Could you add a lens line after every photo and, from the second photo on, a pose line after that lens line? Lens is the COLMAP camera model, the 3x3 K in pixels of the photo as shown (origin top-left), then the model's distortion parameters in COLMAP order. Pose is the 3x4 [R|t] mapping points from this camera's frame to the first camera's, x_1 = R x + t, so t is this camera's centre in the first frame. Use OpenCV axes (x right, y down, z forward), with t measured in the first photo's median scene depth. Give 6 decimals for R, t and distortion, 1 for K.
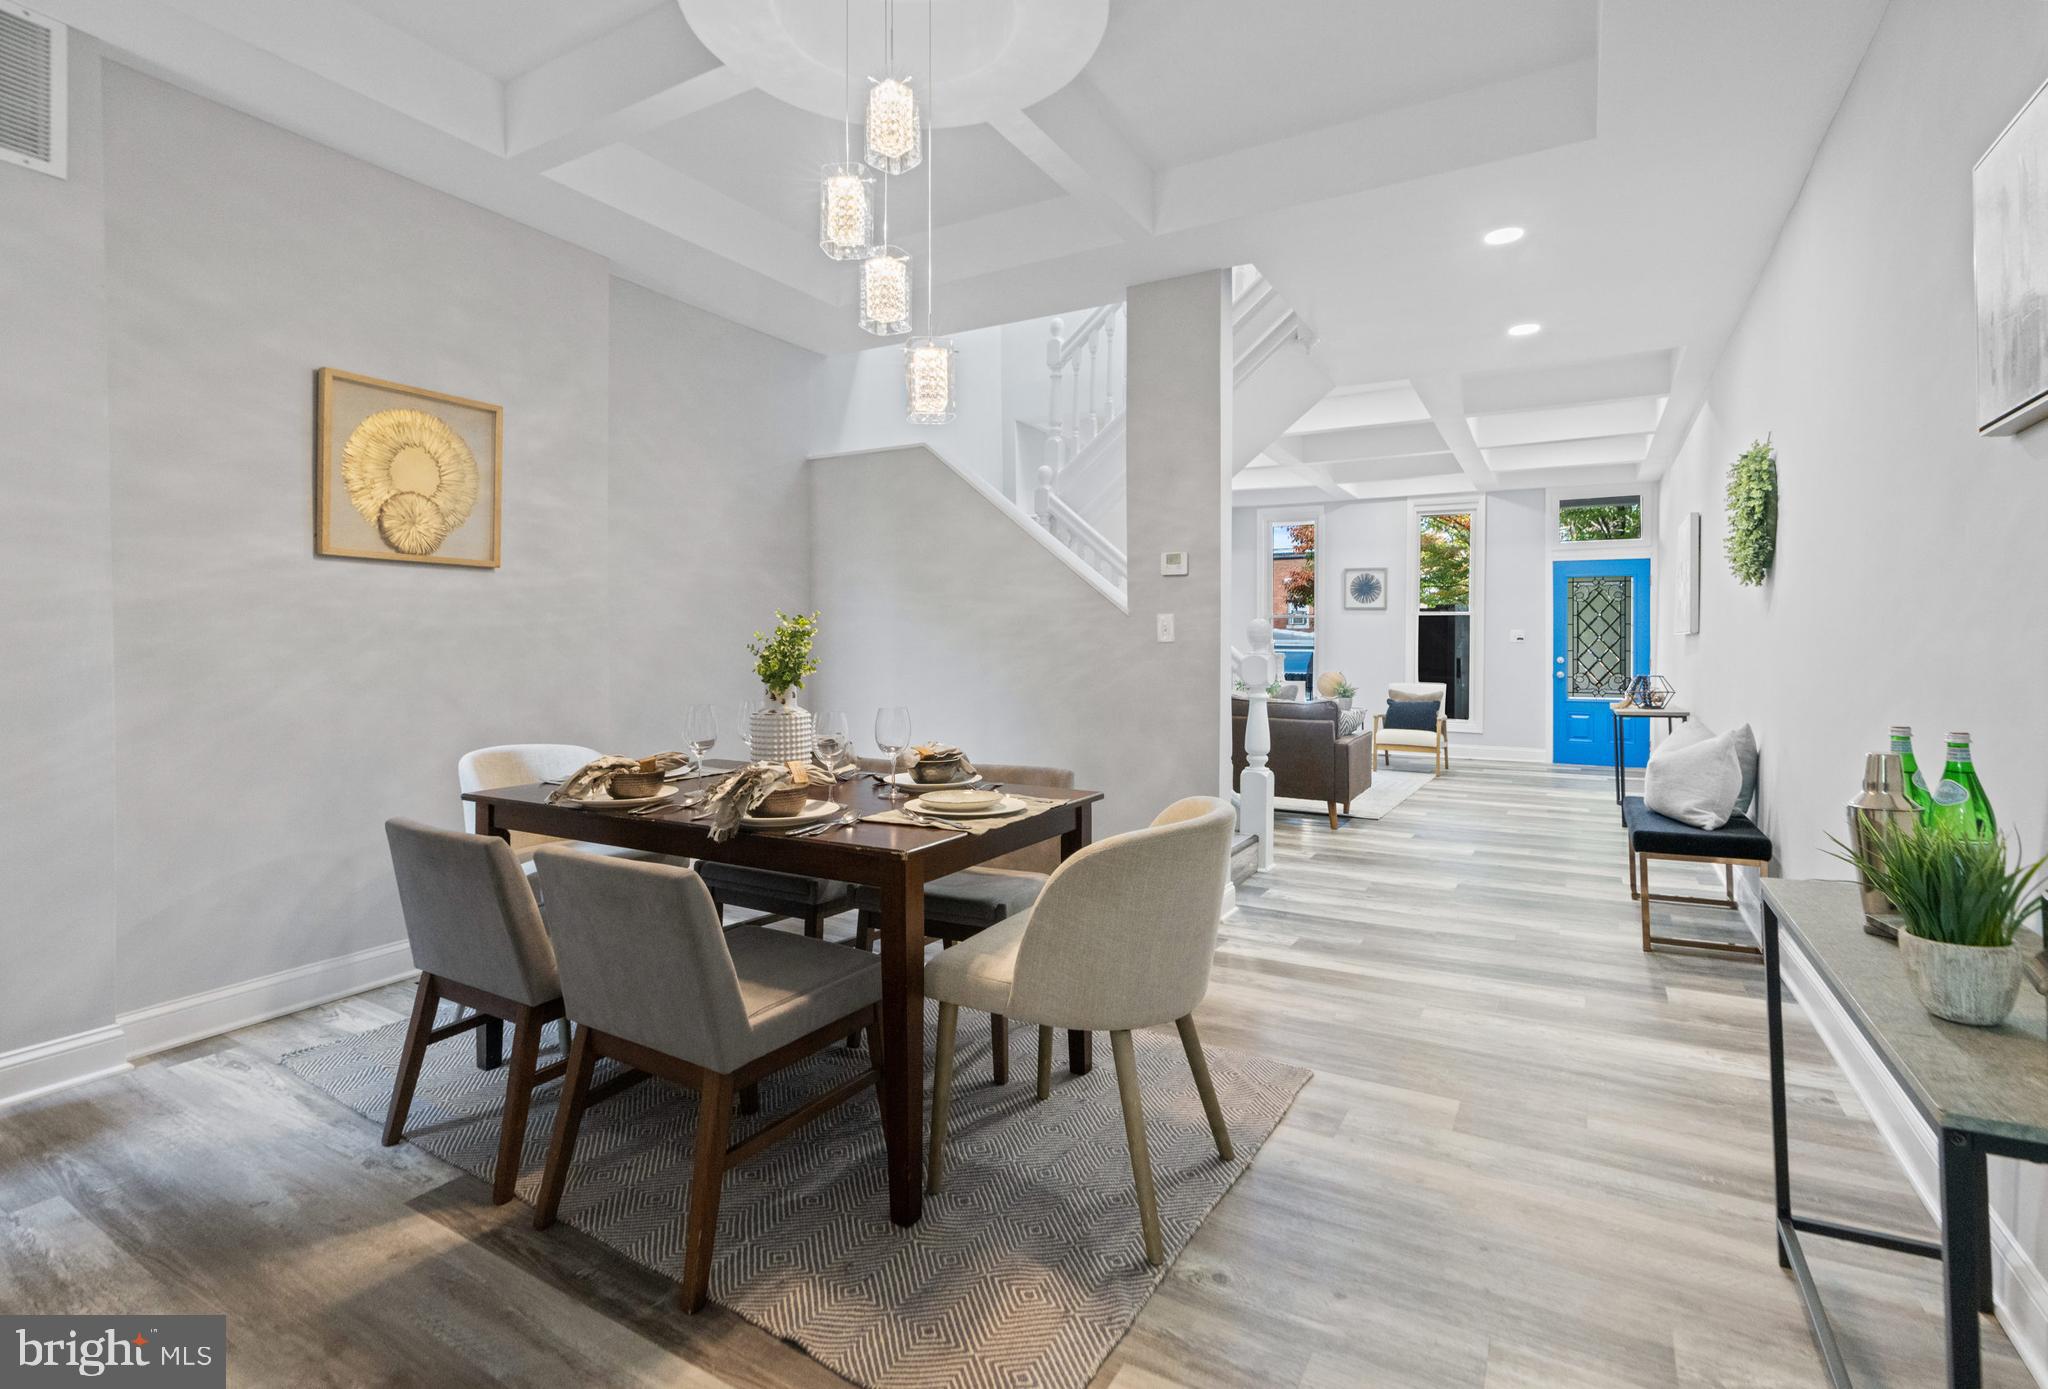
lens RADIAL K [[927.6, 0, 1024.5], [0, 927.6, 642.4], [0, 0, 1]] dist [0.001023, 0.000083]
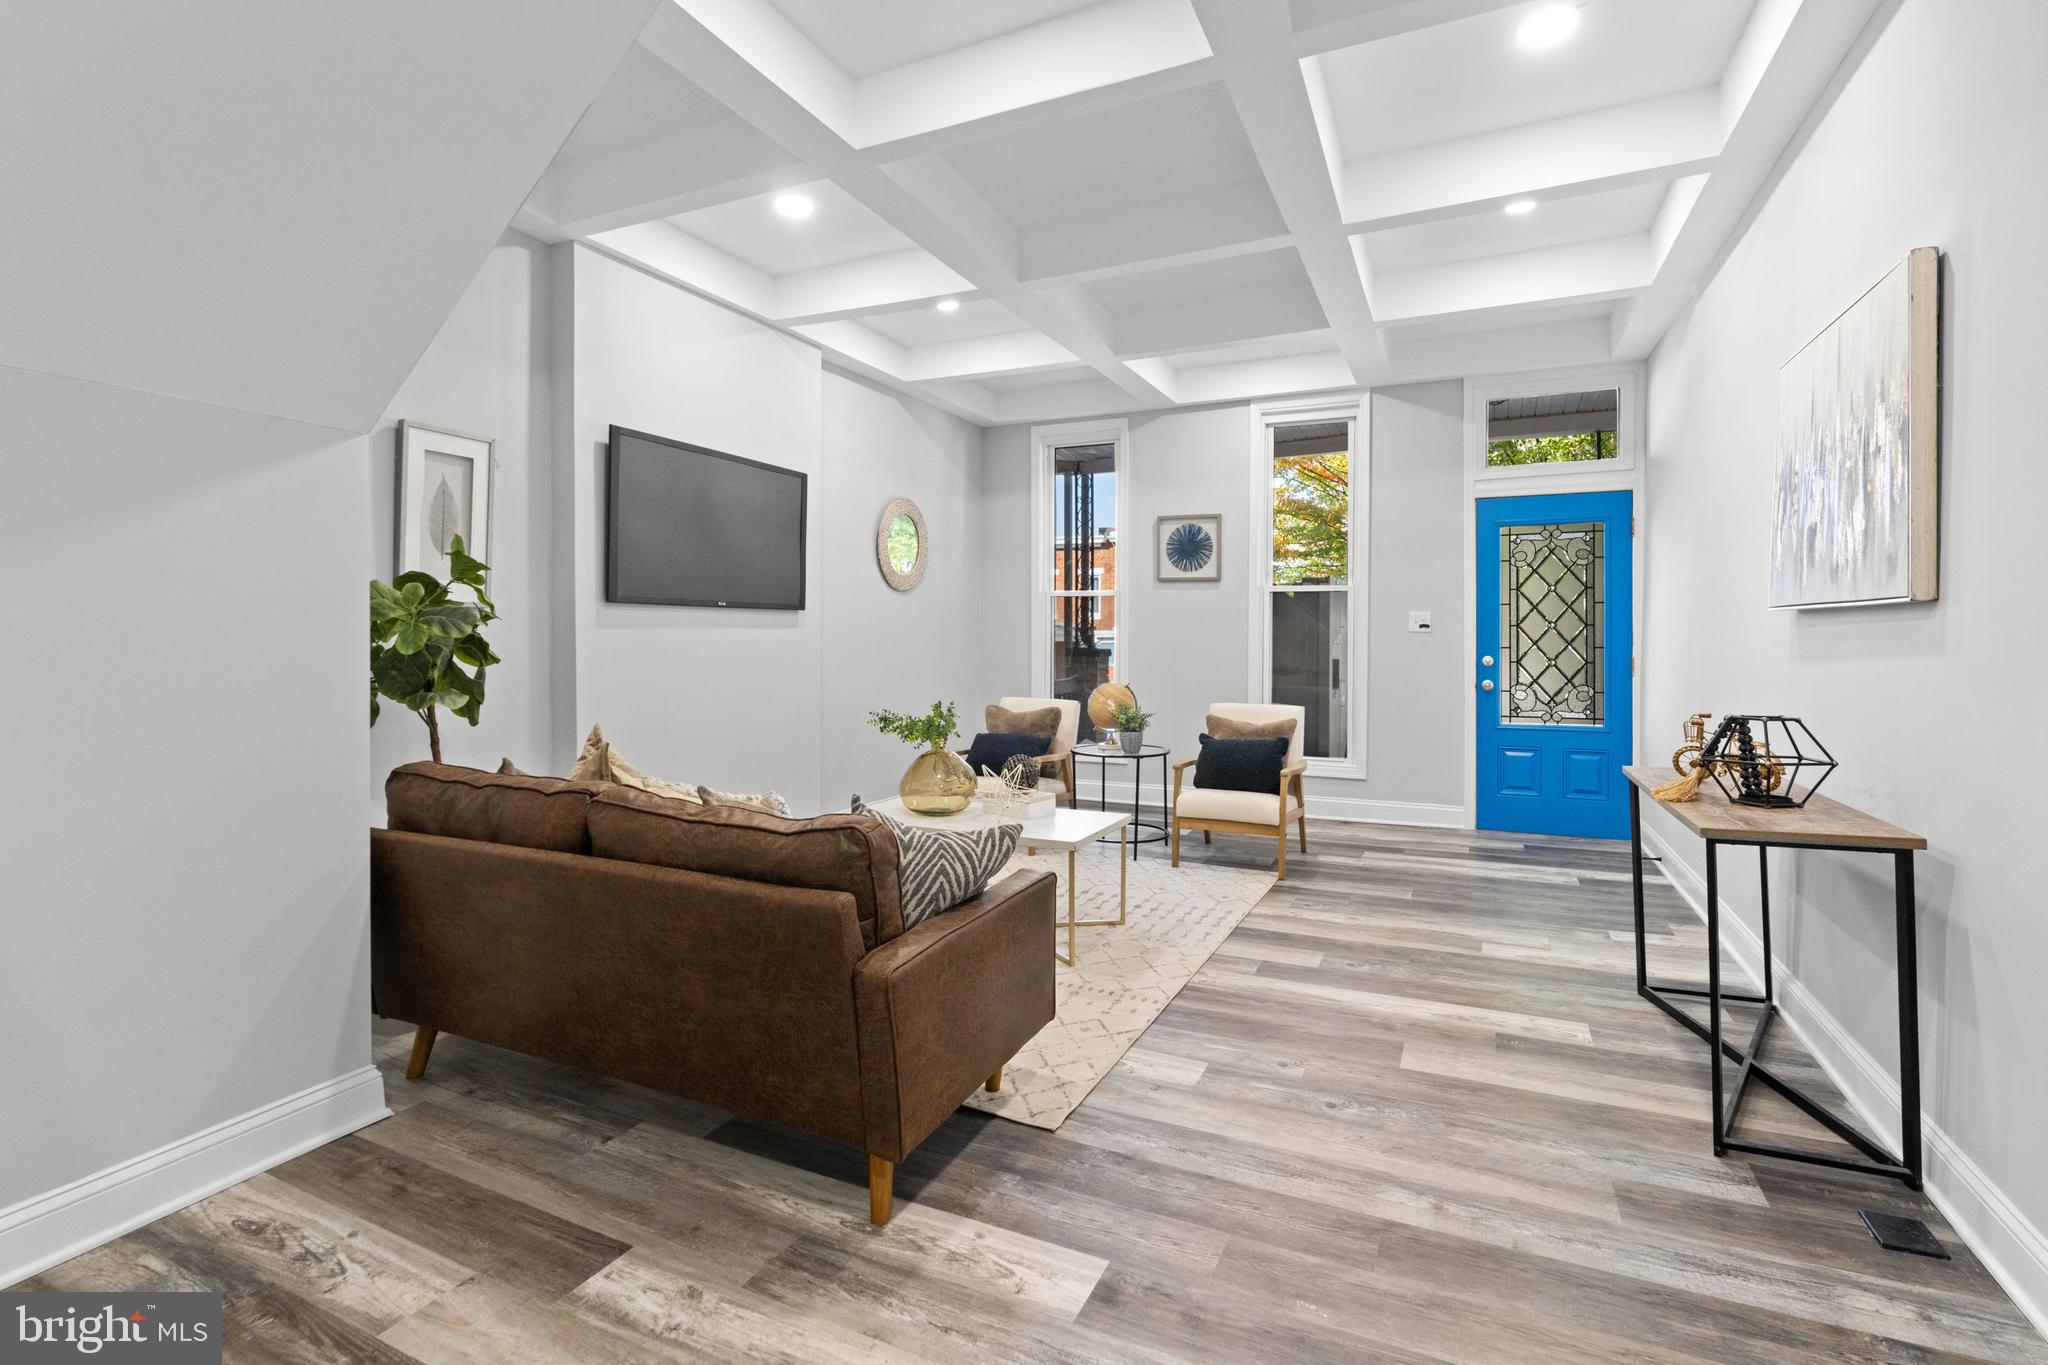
lens RADIAL K [[936.8, 0, 1024.1], [0, 936.8, 640.7], [0, 0, 1]] dist [-0.002234, -0.000043]
pose [[0.996137, -0.006719, 0.087561, 0.220610], [0.006075, 0.999953, 0.007617, -0.000587], [-0.087608, -0.007055, 0.996130, 0.414201]]
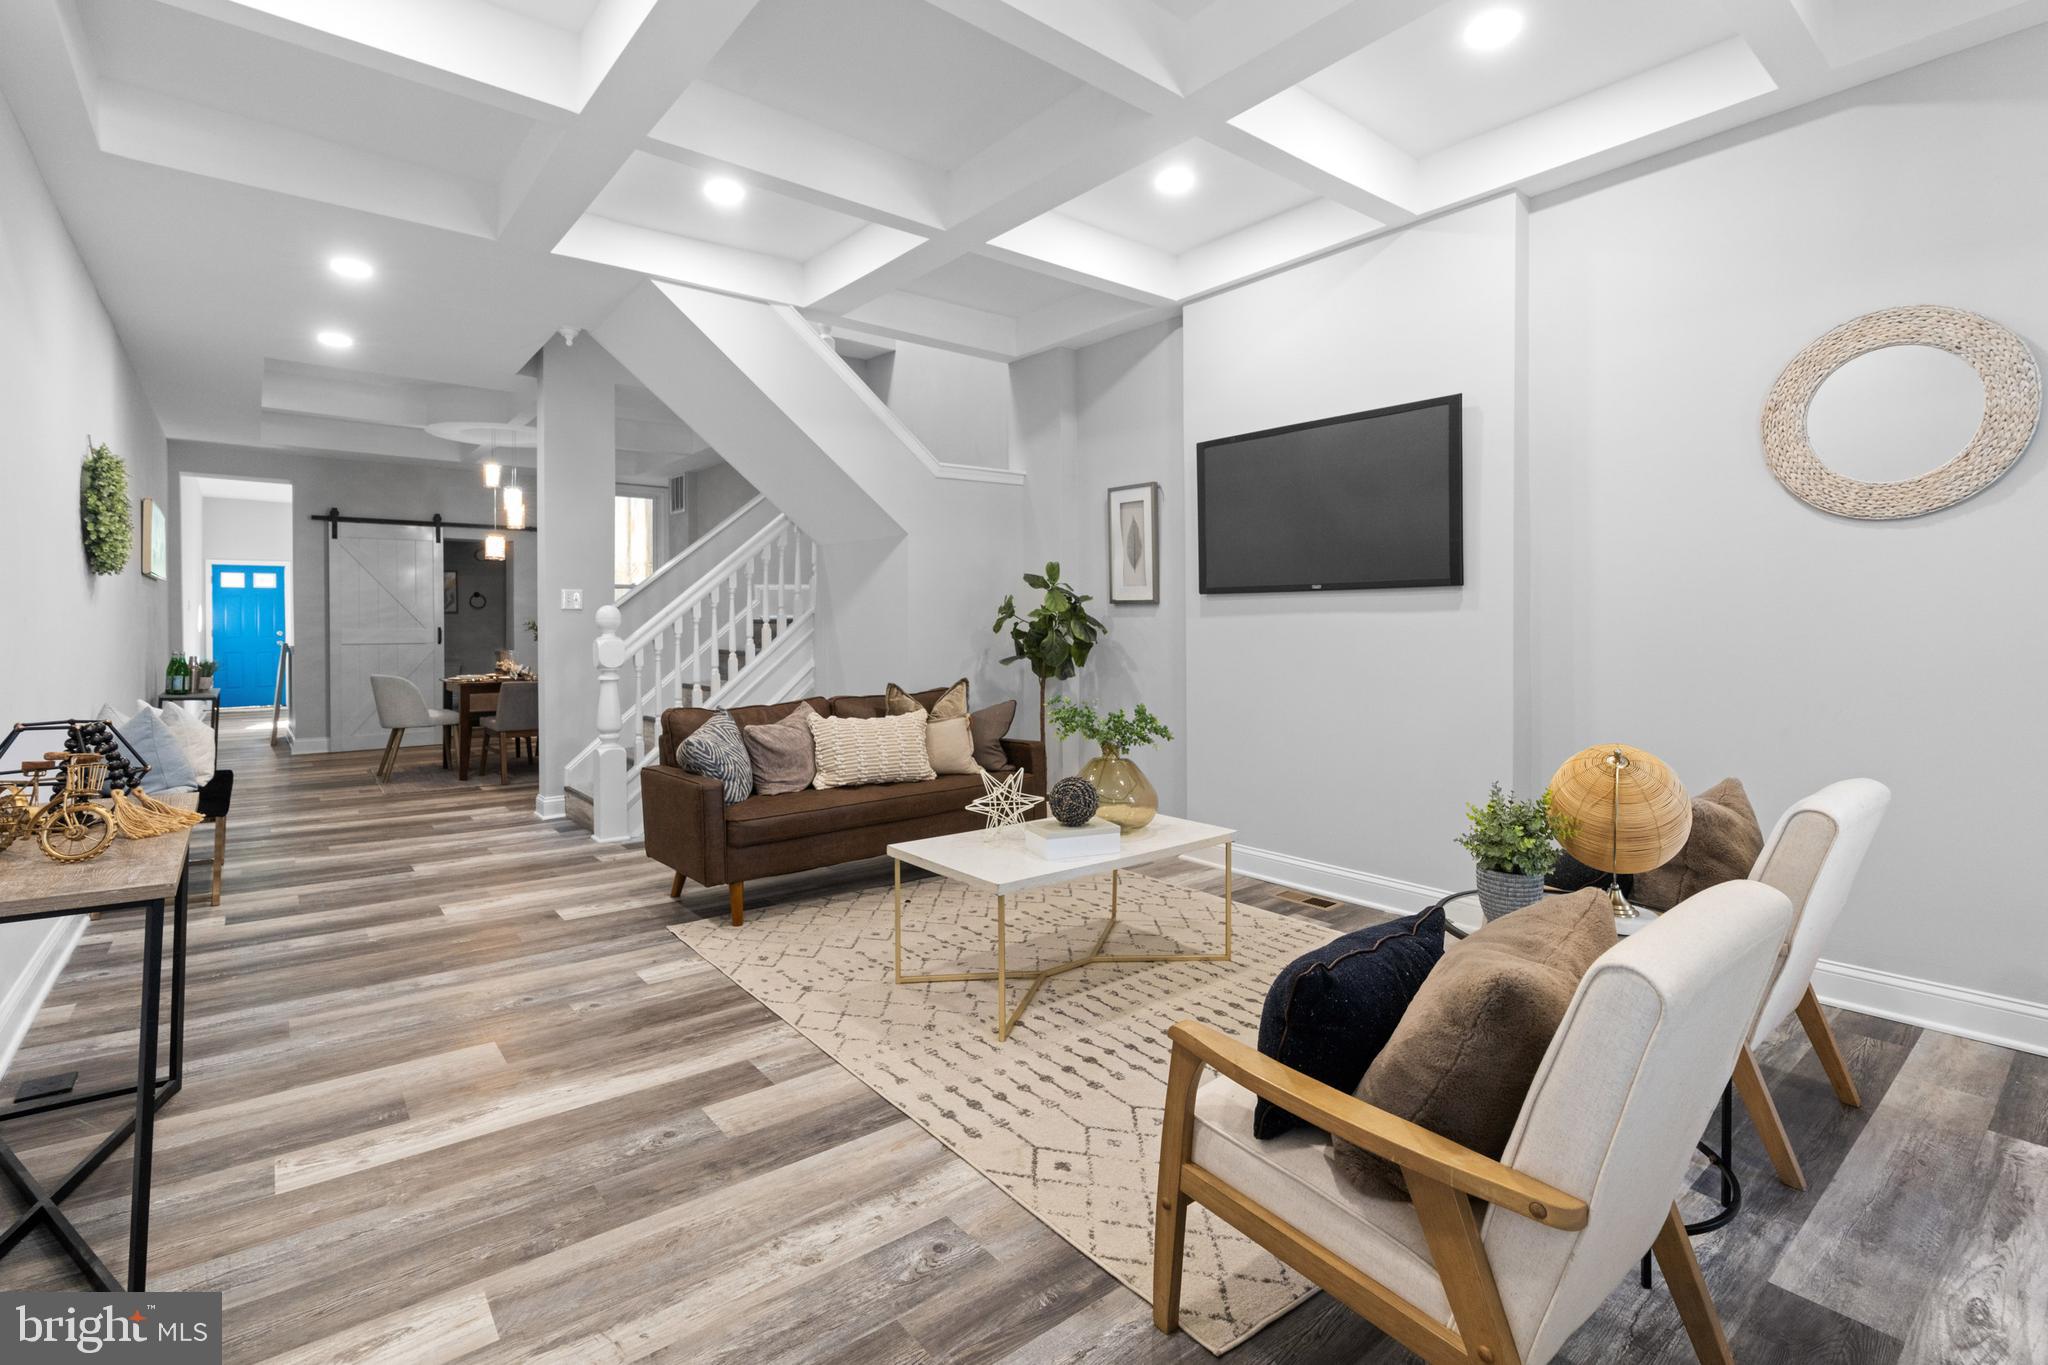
lens RADIAL K [[936.8, 0, 1024.1], [0, 936.8, 640.7], [0, 0, 1]] dist [-0.002234, -0.000043]
pose [[-0.344108, 0.008531, -0.938891, 0.563065], [0.006993, 0.999954, 0.006522, 0.004363], [0.938904, -0.004322, -0.344151, 0.924714]]
